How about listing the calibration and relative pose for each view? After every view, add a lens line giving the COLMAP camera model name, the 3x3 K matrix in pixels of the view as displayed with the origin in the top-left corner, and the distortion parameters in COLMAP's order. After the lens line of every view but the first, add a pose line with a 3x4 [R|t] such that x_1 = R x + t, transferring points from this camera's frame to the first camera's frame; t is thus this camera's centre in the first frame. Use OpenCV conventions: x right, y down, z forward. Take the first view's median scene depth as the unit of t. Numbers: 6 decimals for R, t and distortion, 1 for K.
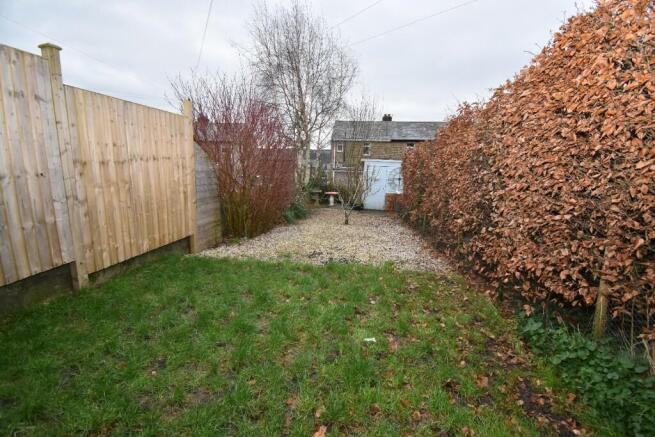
lens RADIAL K [[290.9, 0, 327.5], [0, 290.9, 218.5], [0, 0, 1]] dist [0.018840, -0.026565]
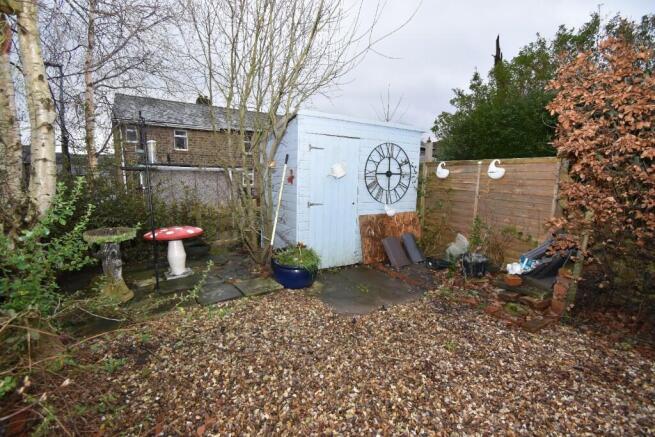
lens RADIAL K [[290.9, 0, 327.5], [0, 290.9, 218.5], [0, 0, 1]] dist [0.018840, -0.026565]
pose [[0.787529, -0.103238, 0.607569, -0.093897], [0.121973, 0.992477, 0.010541, -0.203331], [-0.604087, 0.065806, 0.794197, 1.655532]]
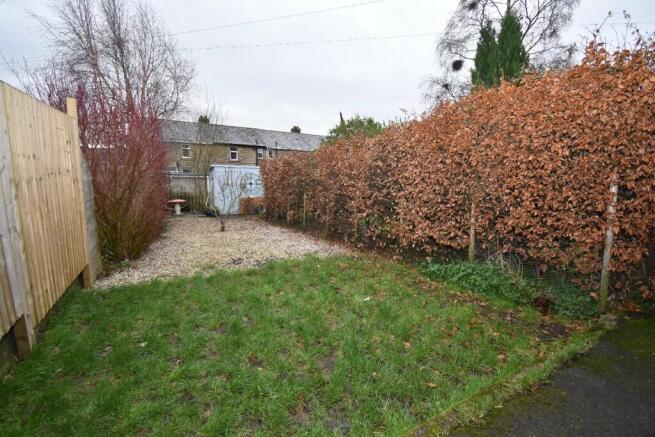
lens RADIAL K [[290.9, 0, 327.5], [0, 290.9, 218.5], [0, 0, 1]] dist [0.018840, -0.026565]
pose [[0.806342, -0.100750, 0.582805, -0.347029], [0.105181, 0.994104, 0.026329, -0.018560], [-0.582022, 0.040070, 0.812185, -0.035360]]
